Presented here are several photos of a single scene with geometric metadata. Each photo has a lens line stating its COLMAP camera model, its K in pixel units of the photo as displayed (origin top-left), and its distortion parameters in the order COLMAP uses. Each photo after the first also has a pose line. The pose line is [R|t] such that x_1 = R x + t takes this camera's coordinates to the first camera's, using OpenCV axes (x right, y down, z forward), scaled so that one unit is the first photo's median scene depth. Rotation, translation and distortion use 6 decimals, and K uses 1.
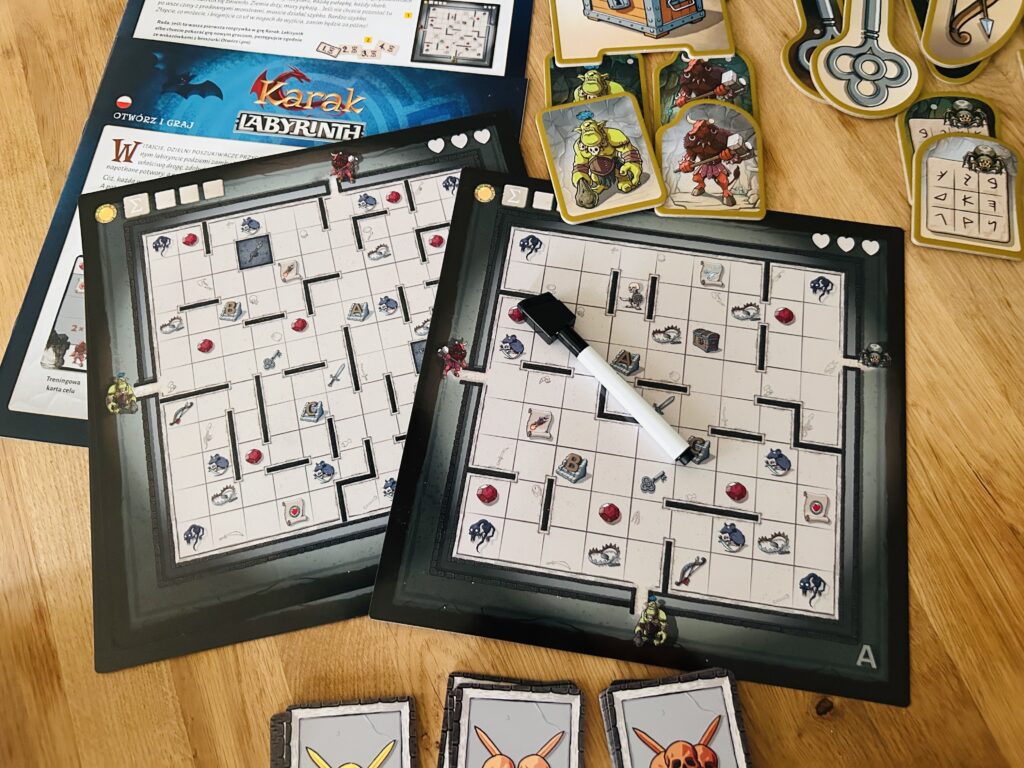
lens RADIAL K [[786.2, 0, 510.7], [0, 786.2, 380.7], [0, 0, 1]] dist [0.030949, -0.049084]
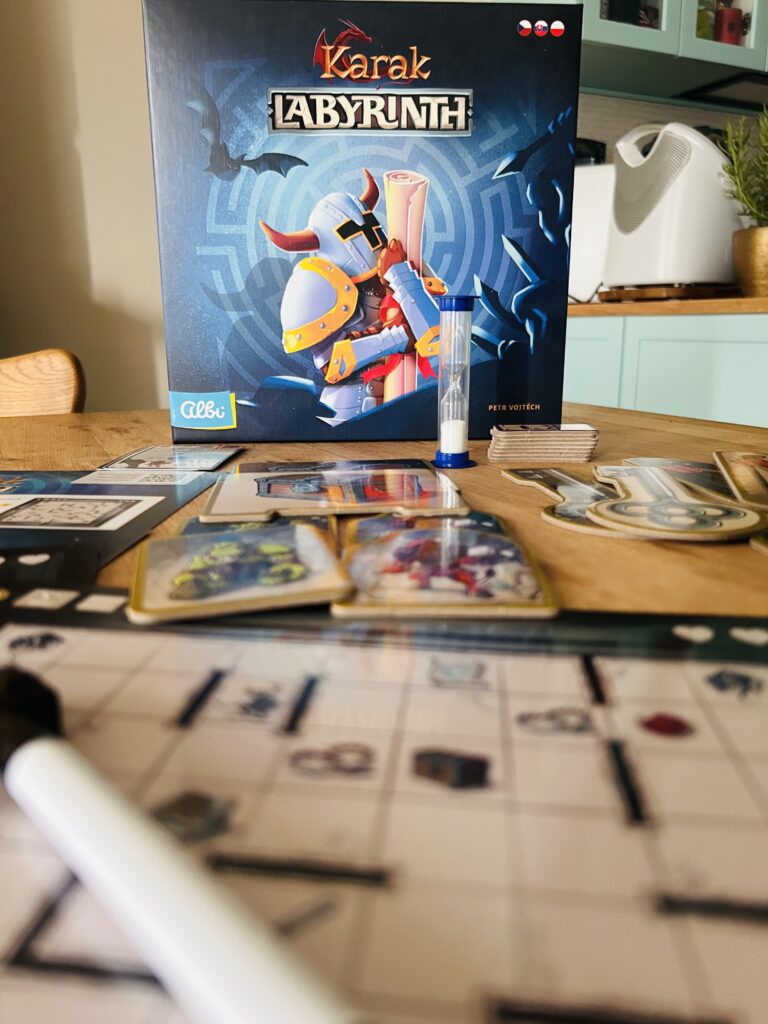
lens RADIAL K [[786.2, 0, 375.8], [0, 786.2, 517.3], [0, 0, 1]] dist [0.030949, -0.049084]
pose [[0.999461, -0.010392, 0.031129, 0.197124], [0.031727, 0.548435, -0.835591, 0.155051], [-0.008388, 0.836129, 0.548469, 0.694205]]
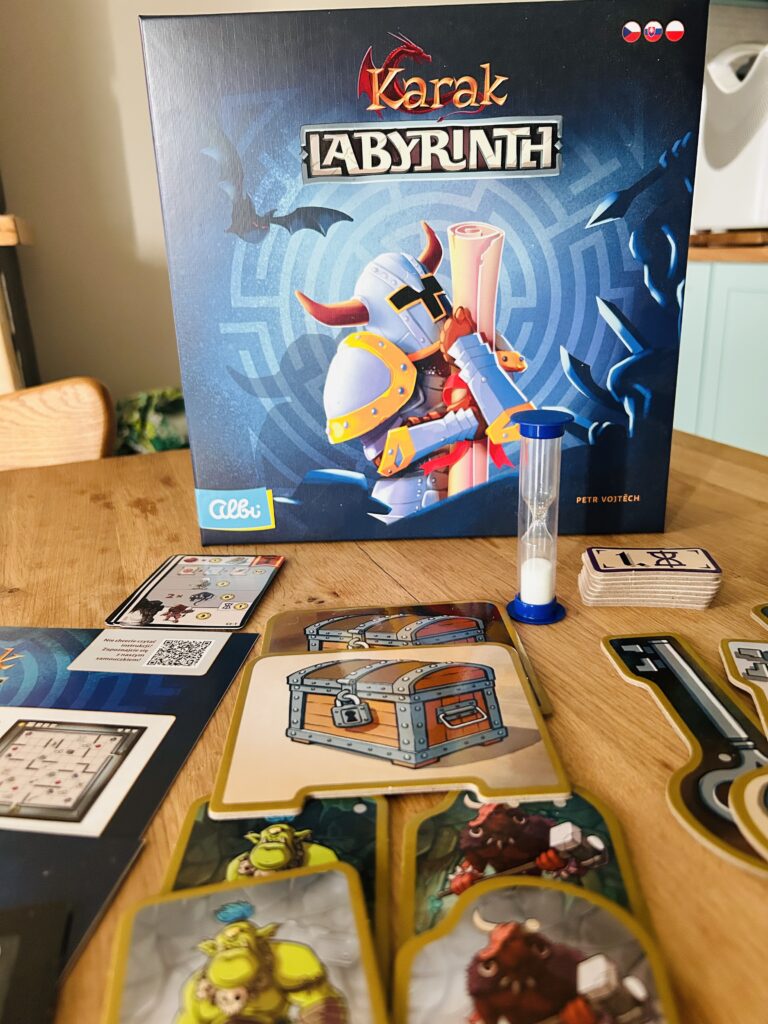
lens RADIAL K [[790.1, 0, 386.7], [0, 790.1, 509.8], [0, 0, 1]] dist [0.036501, -0.066439]
pose [[0.999202, -0.019011, -0.035128, 0.204835], [-0.015670, 0.622382, -0.782557, -0.143369], [0.036740, 0.782483, 0.621587, 0.591292]]
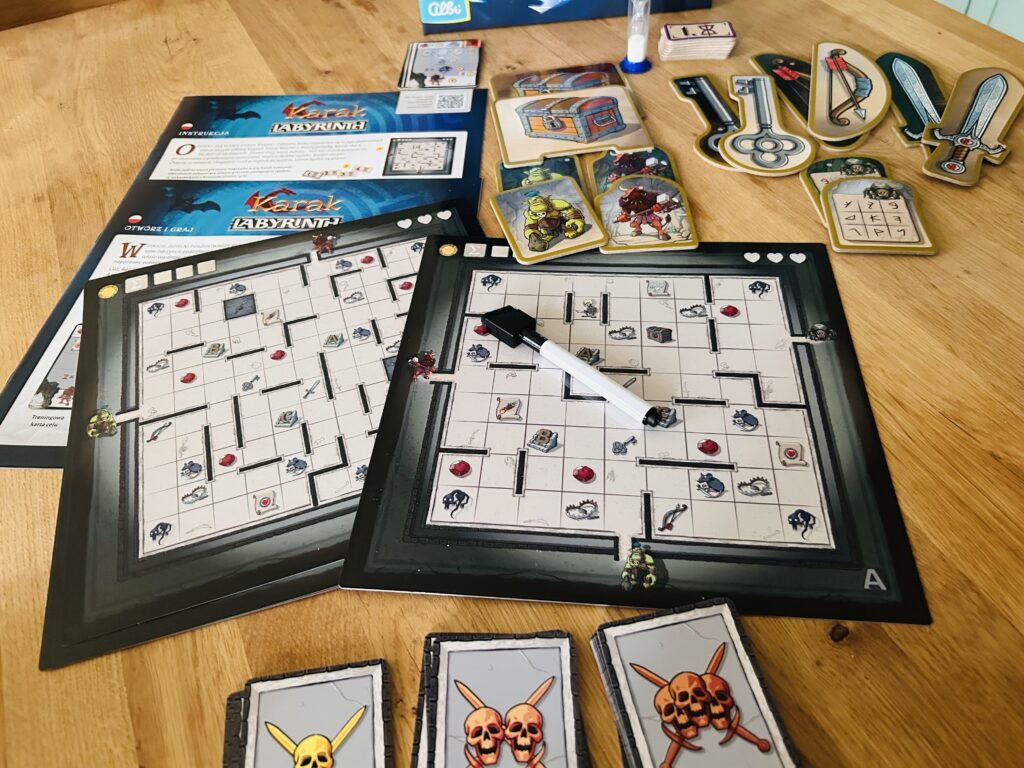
lens RADIAL K [[786.2, 0, 510.7], [0, 786.2, 380.7], [0, 0, 1]] dist [0.030949, -0.049084]
pose [[0.996454, -0.083494, 0.010428, 0.029284], [0.081109, 0.920153, -0.383066, 0.375358], [0.022388, 0.382553, 0.923662, 0.035708]]
